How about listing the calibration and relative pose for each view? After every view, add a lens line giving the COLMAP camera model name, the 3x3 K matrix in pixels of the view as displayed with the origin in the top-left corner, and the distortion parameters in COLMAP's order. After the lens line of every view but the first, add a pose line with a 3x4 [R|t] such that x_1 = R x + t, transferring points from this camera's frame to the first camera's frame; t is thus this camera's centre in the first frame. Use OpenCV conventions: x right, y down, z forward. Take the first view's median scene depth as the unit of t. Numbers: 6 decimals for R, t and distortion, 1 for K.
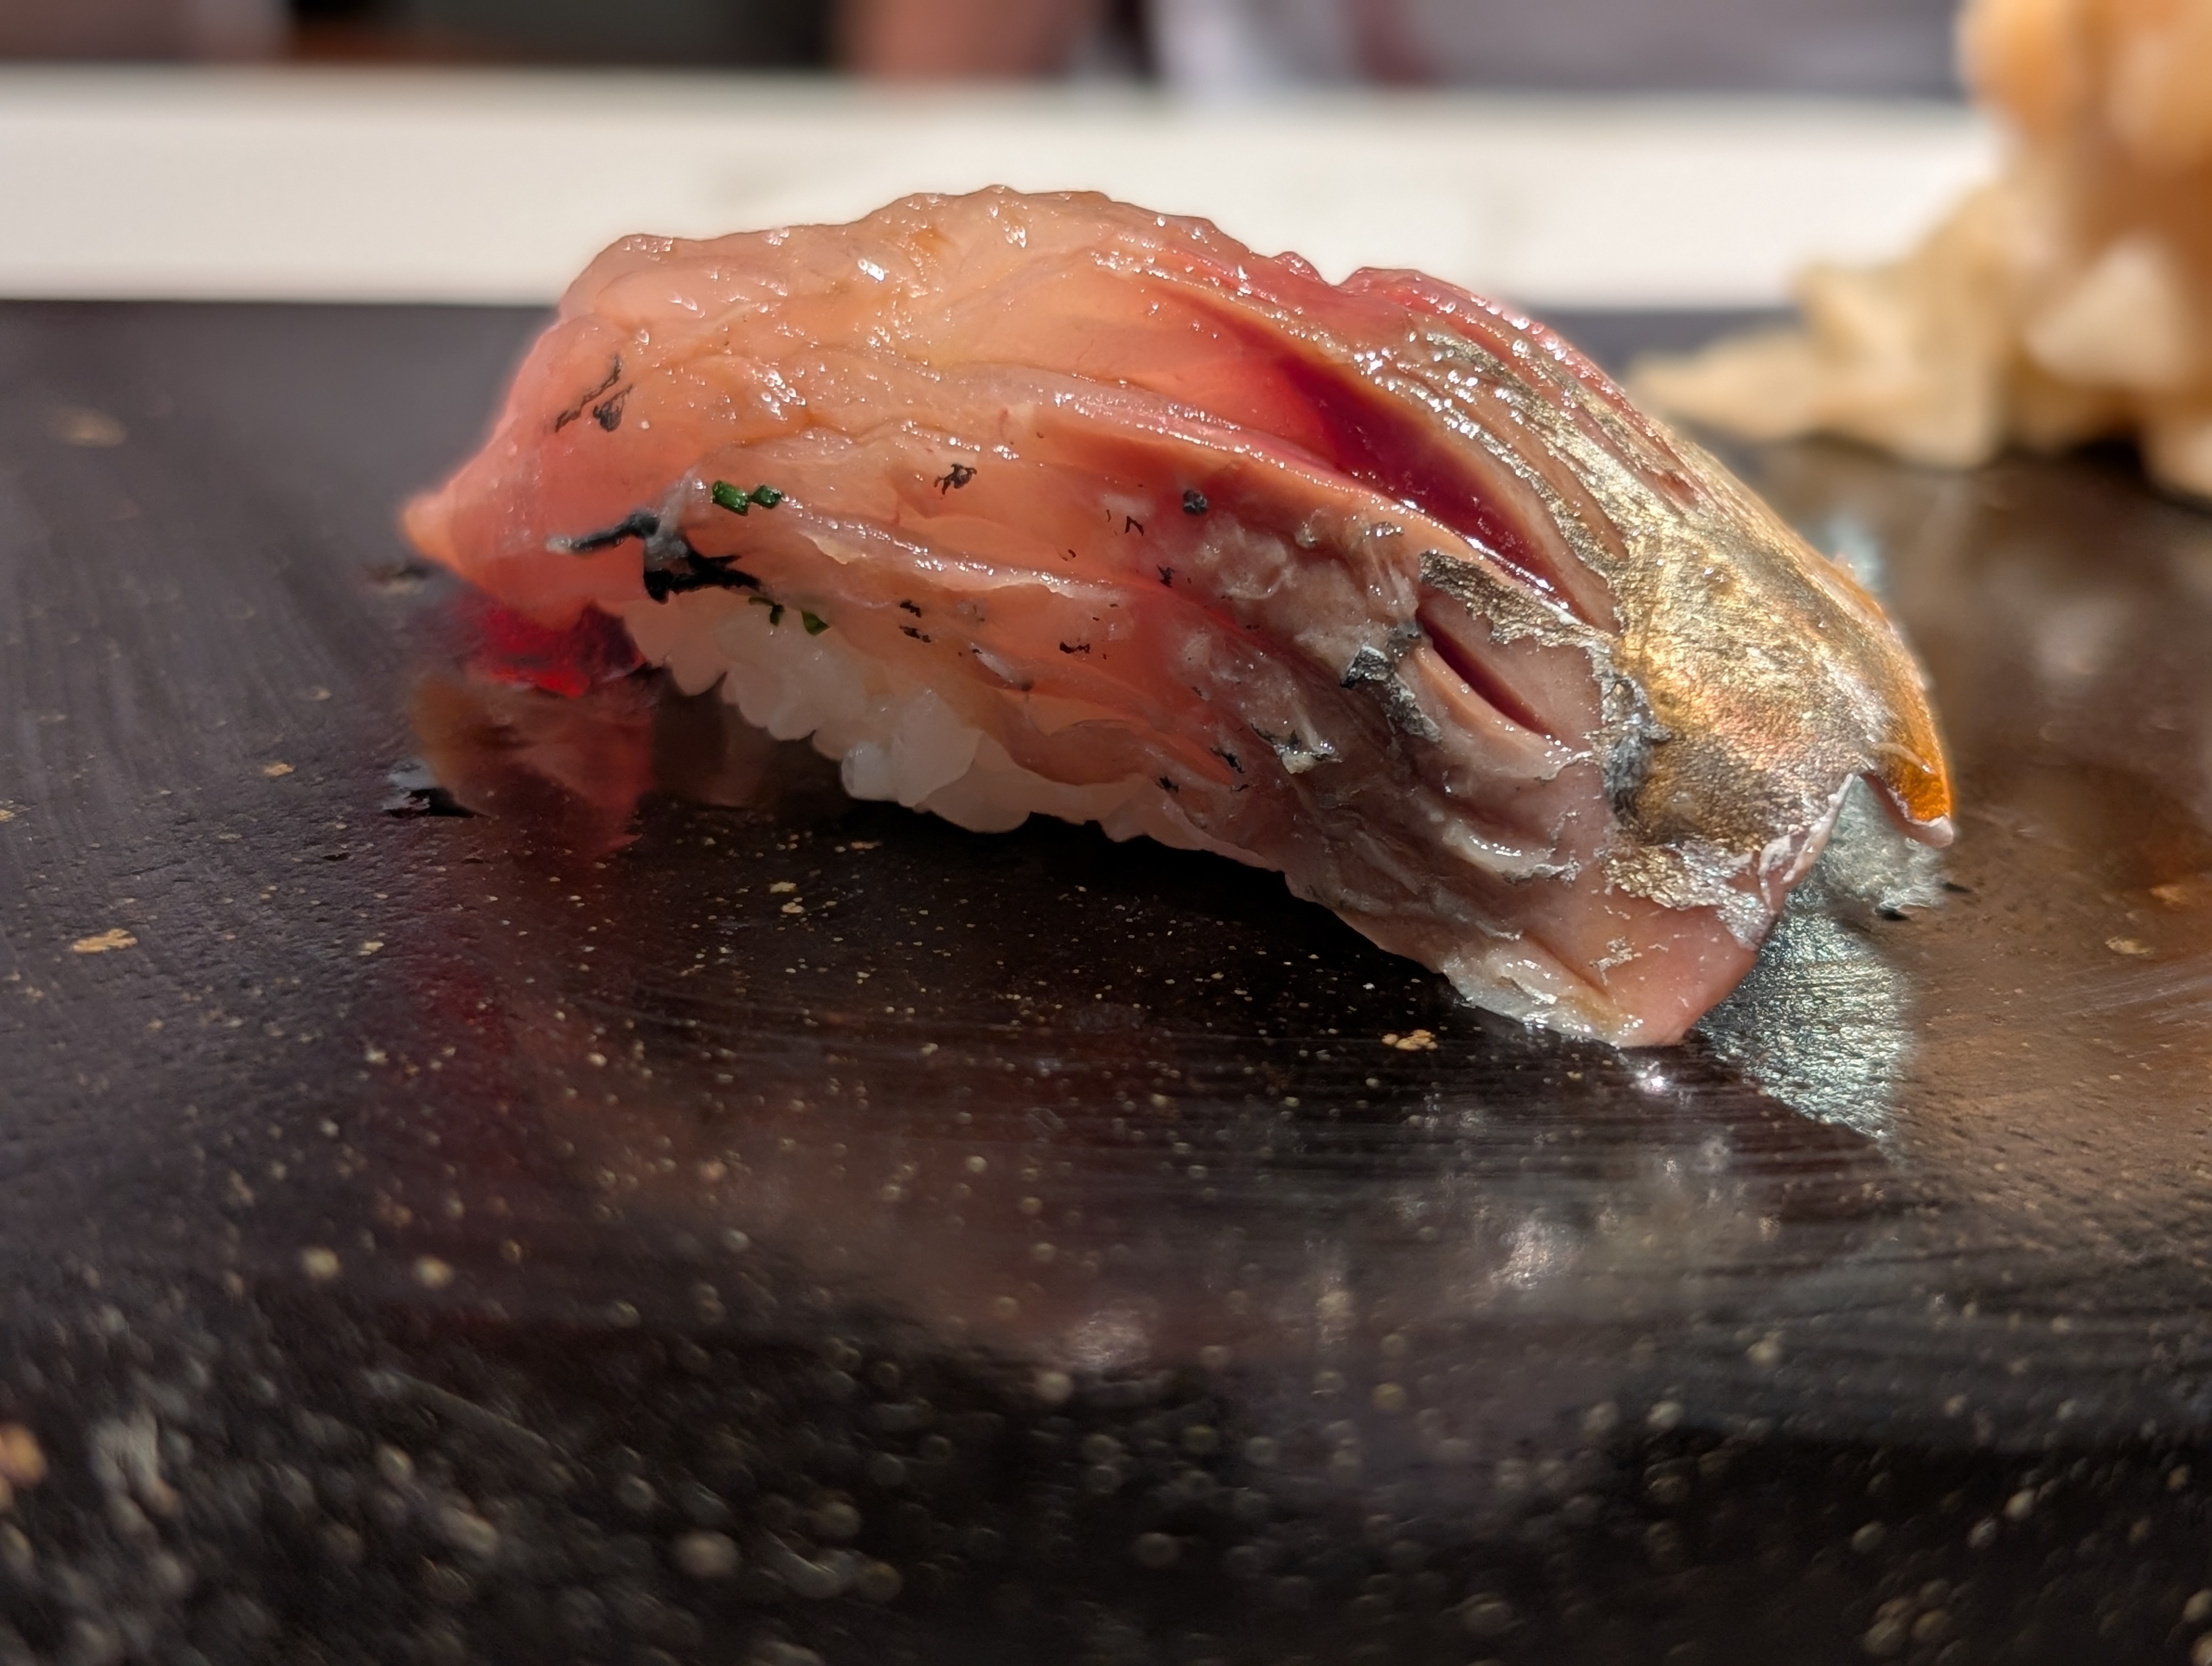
lens RADIAL K [[3644.9, 0, 1117.6], [0, 3644.9, 847.3], [0, 0, 1]] dist [-0.009652, 0.000000]
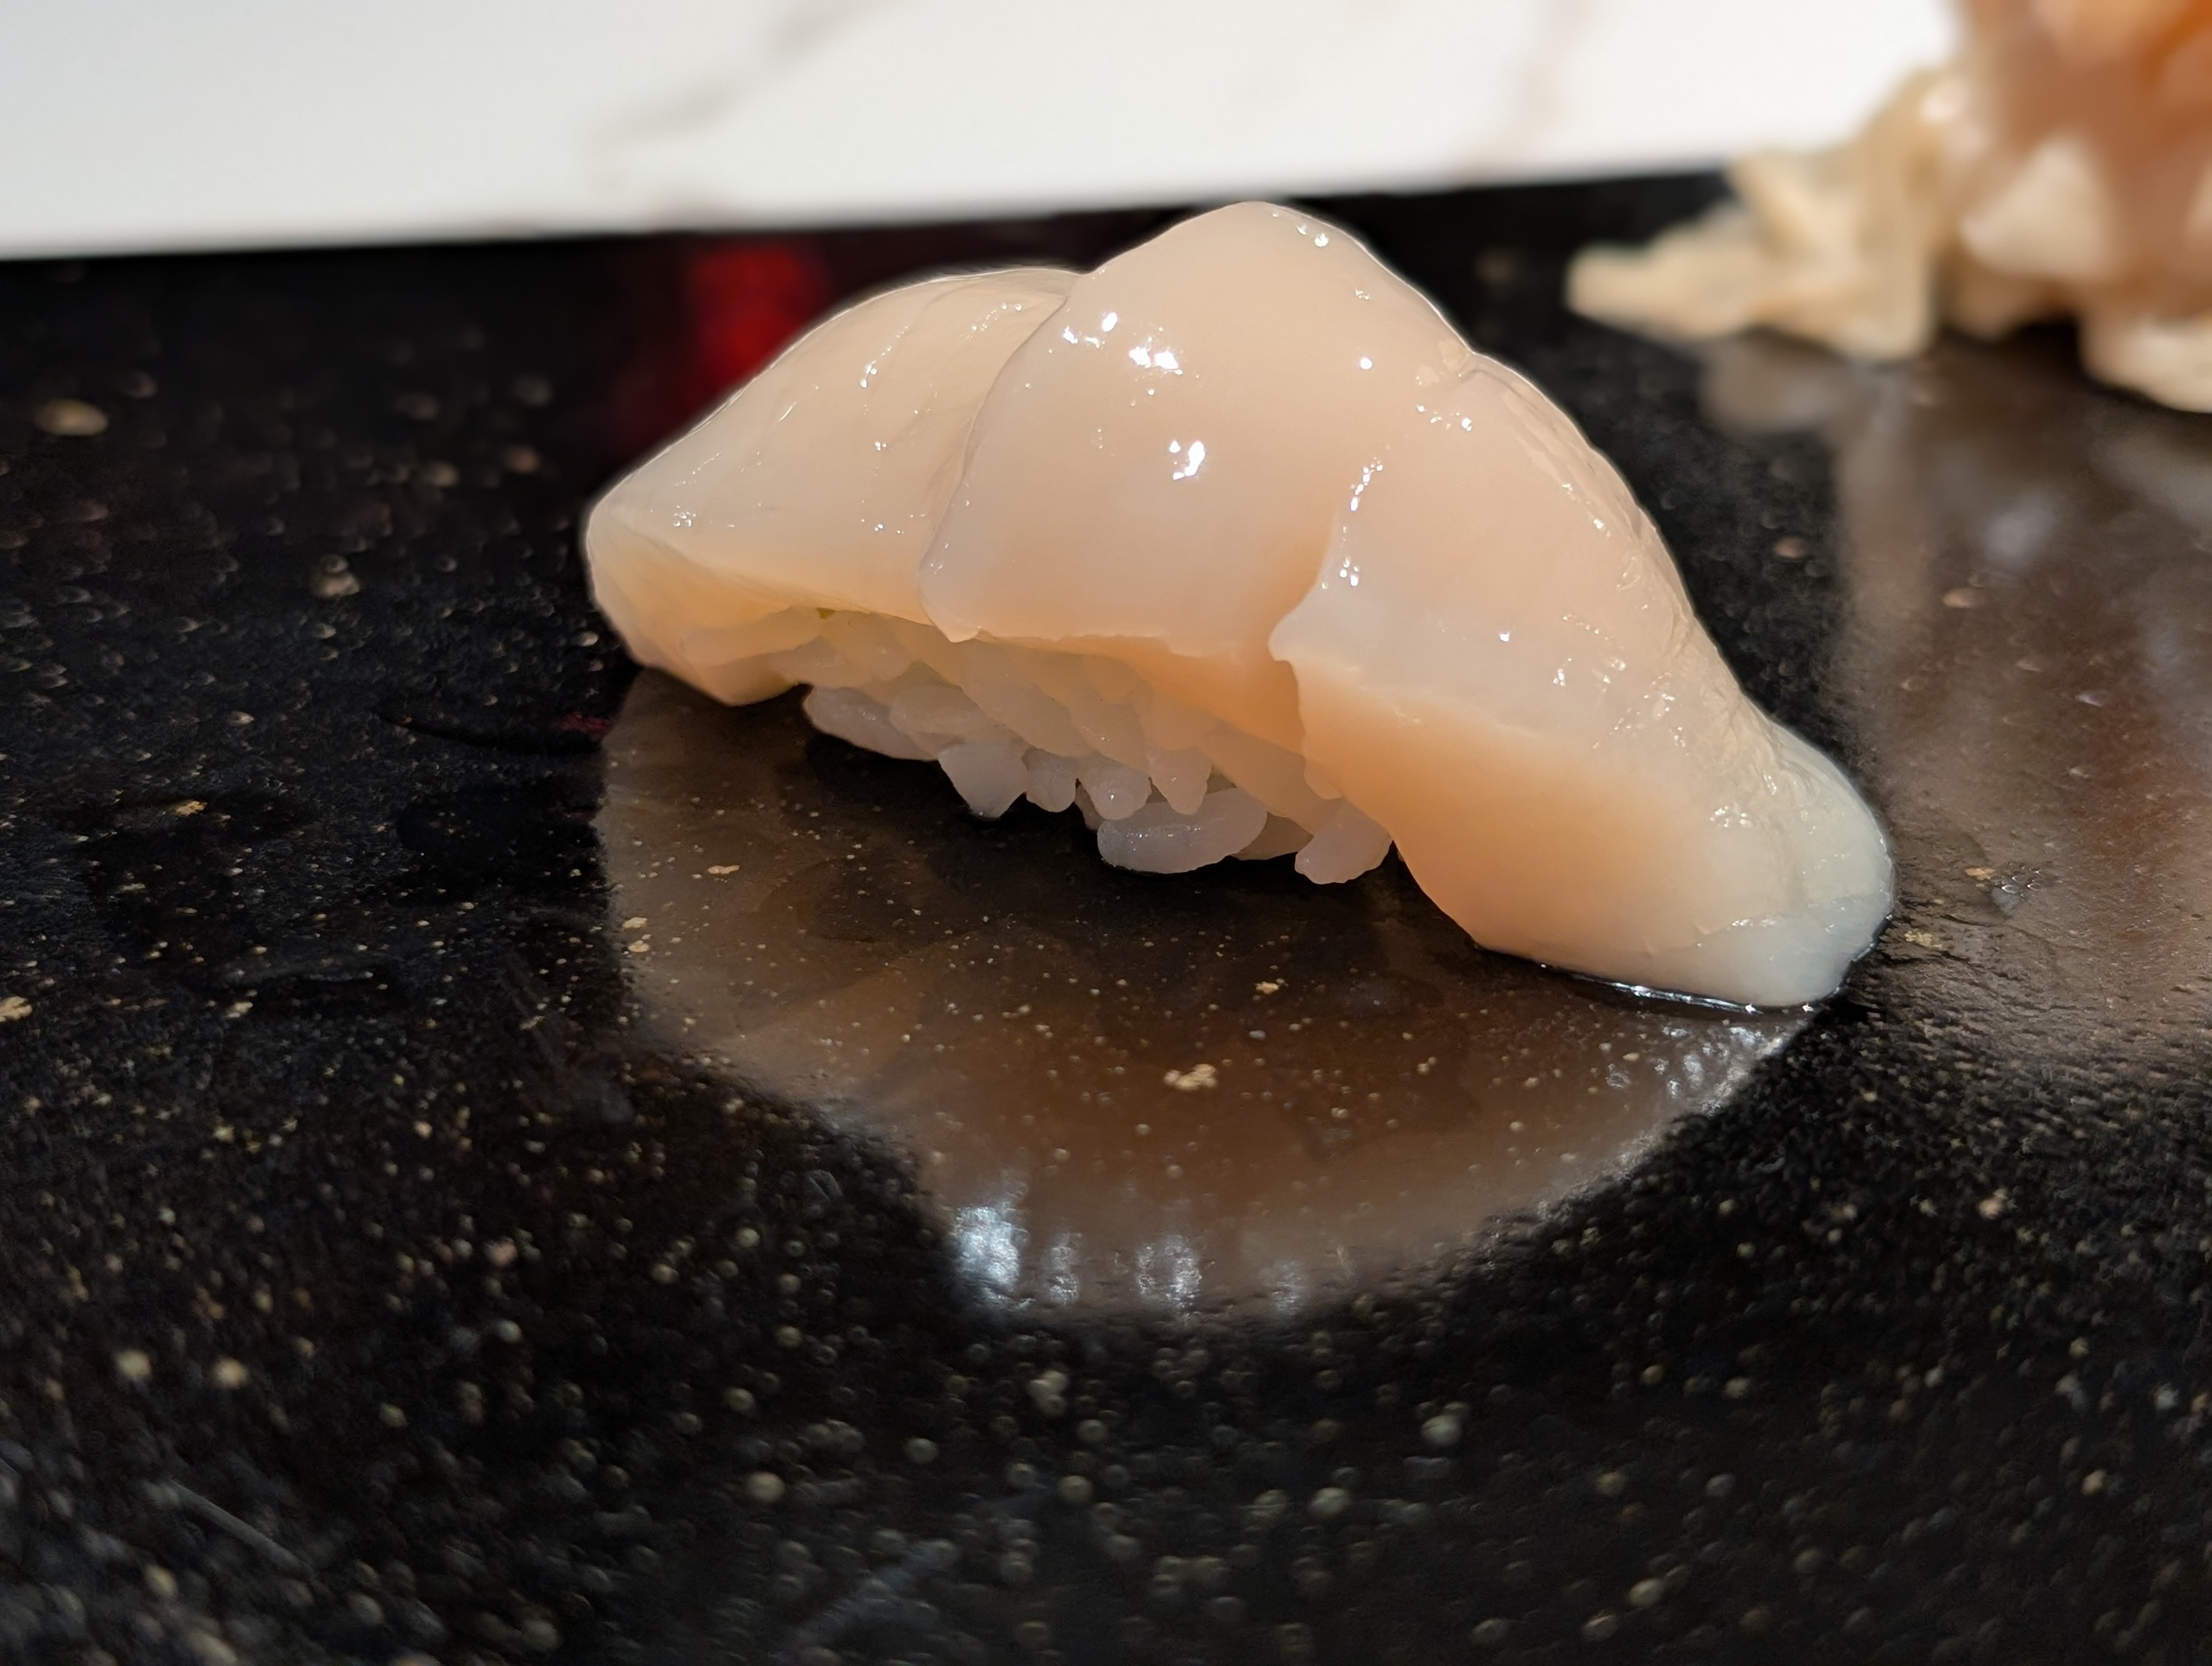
lens RADIAL K [[3644.9, 0, 1066.7], [0, 3644.9, 795.4], [0, 0, 1]] dist [-0.009652, 0.000000]
pose [[0.995457, -0.024293, -0.092062, 0.152111], [0.032132, 0.995892, 0.084653, -0.127703], [0.089628, -0.087227, 0.992148, -0.059157]]
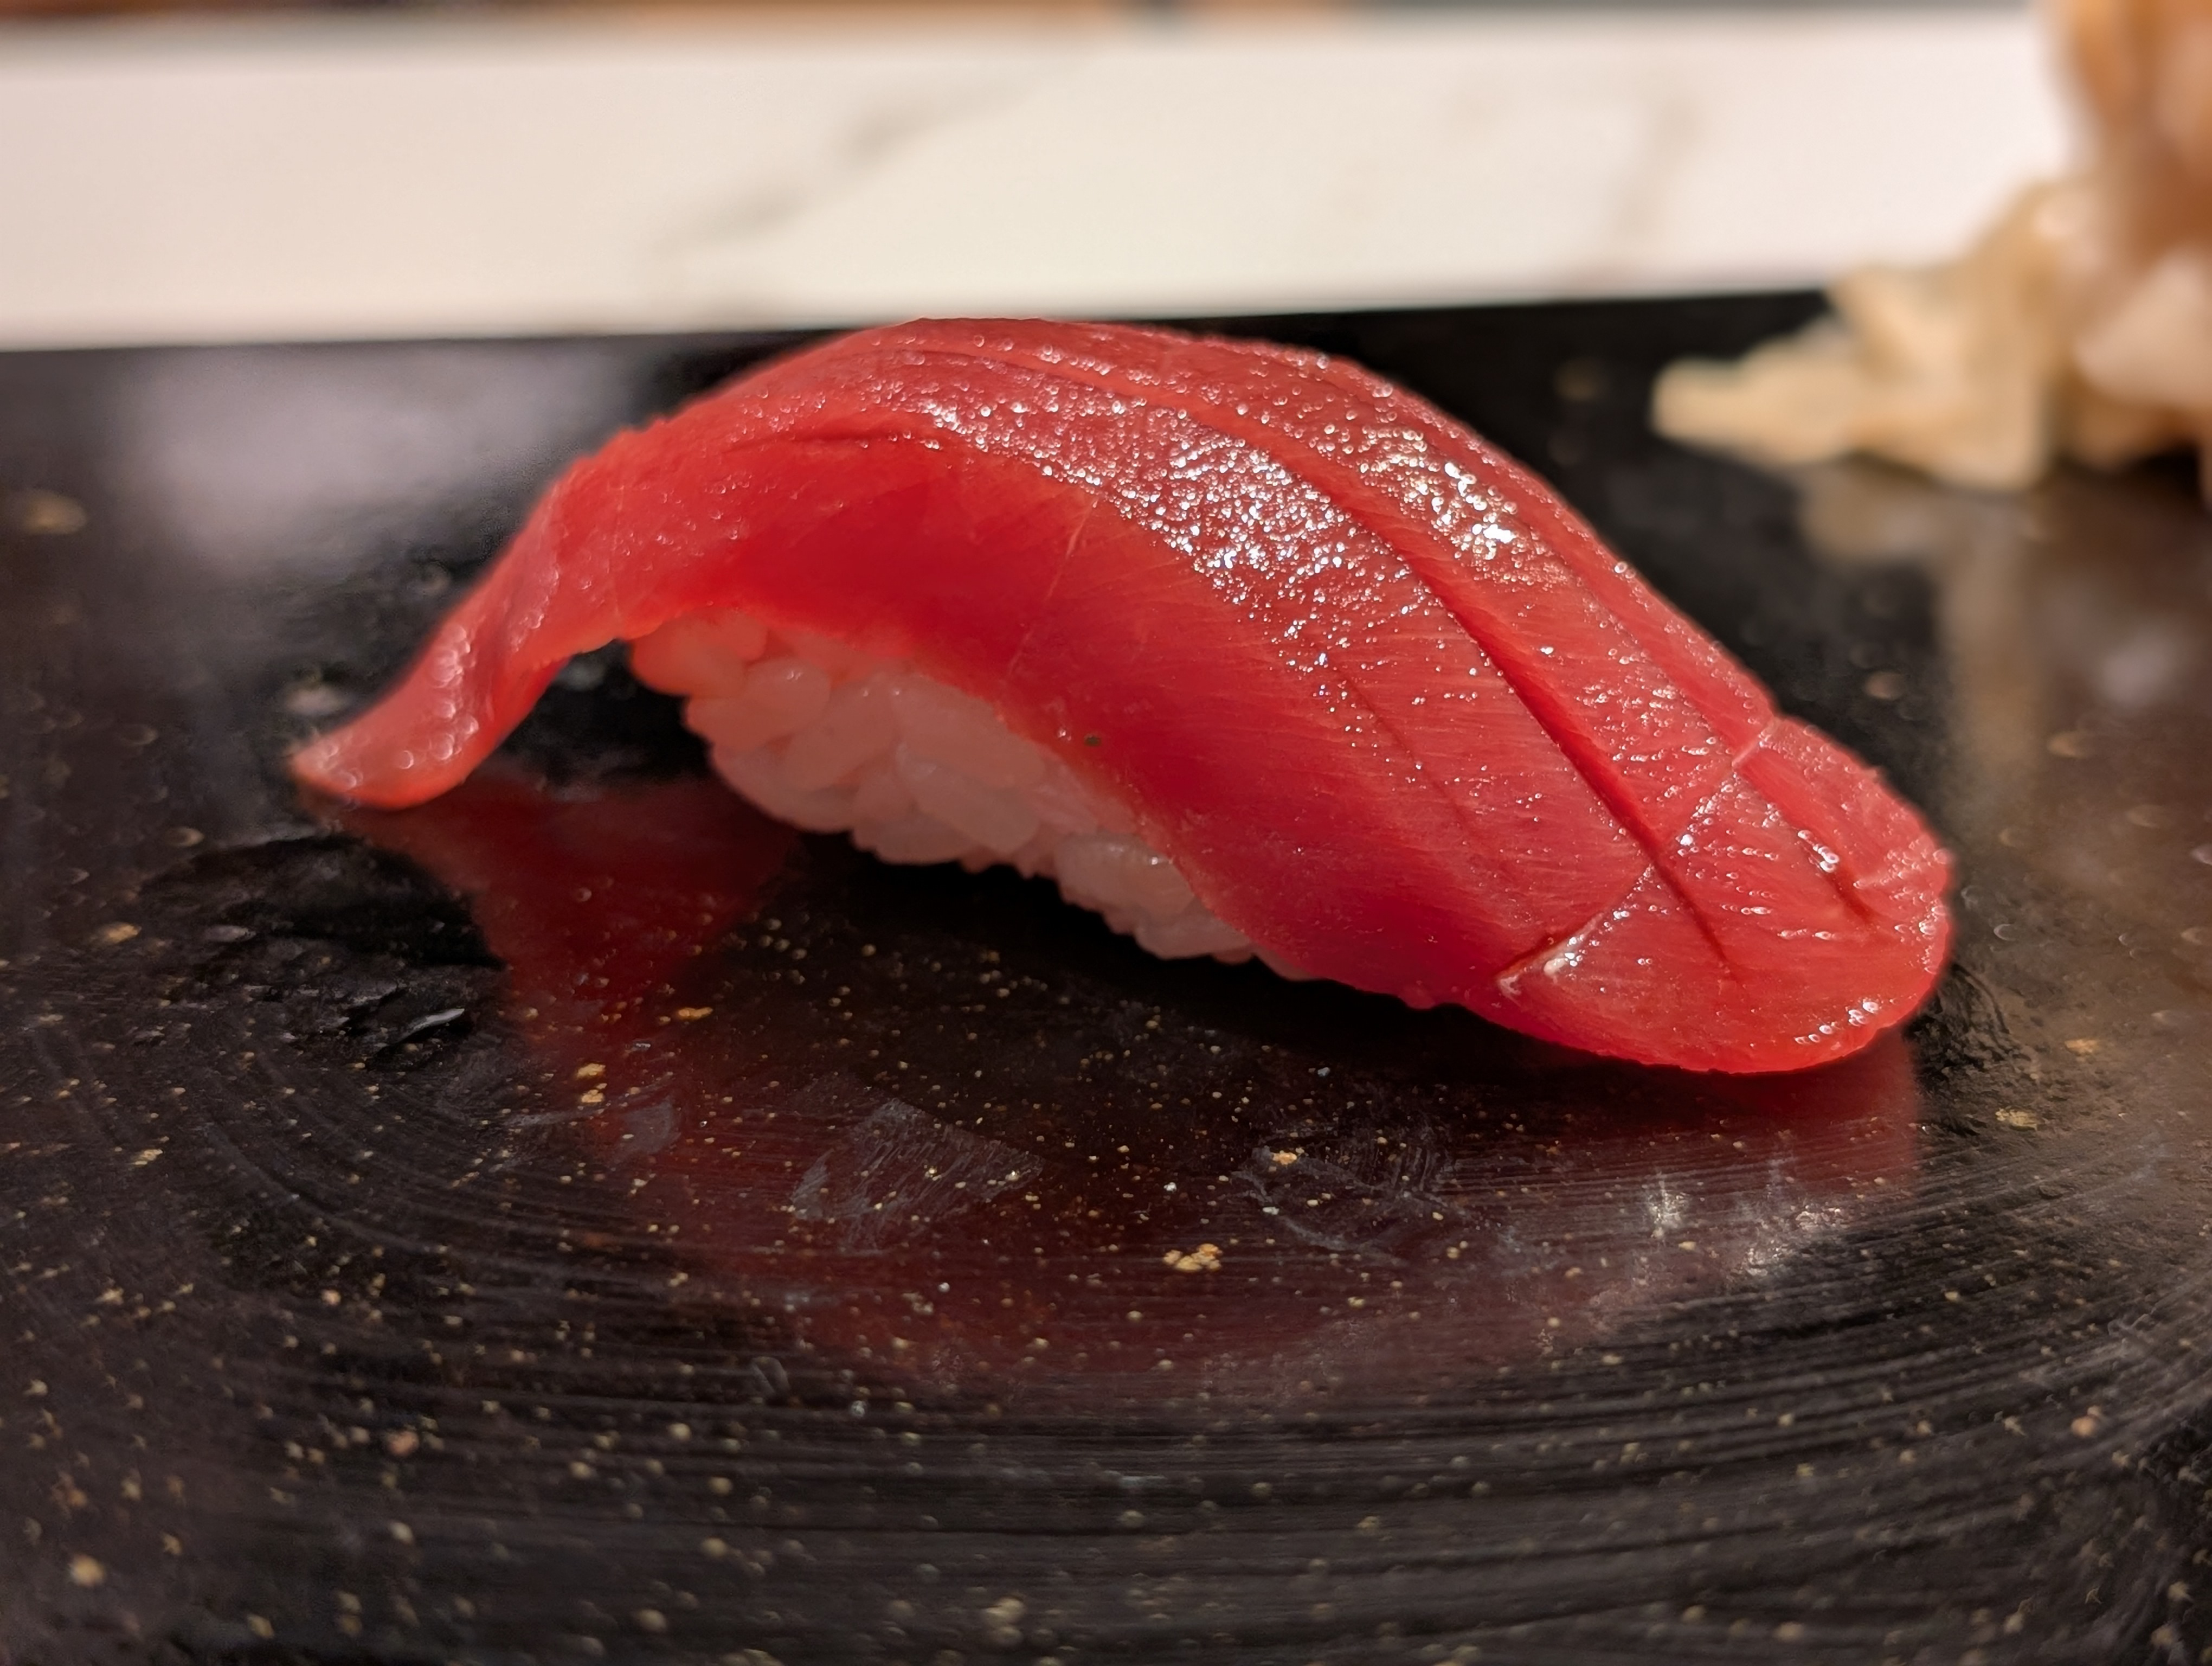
lens RADIAL K [[3644.9, 0, 1129.1], [0, 3644.9, 816.6], [0, 0, 1]] dist [-0.009652, 0.000000]
pose [[0.994093, -0.007223, -0.108292, 0.177423], [0.013041, 0.998504, 0.053106, -0.120310], [0.107747, -0.054204, 0.992700, 0.056289]]
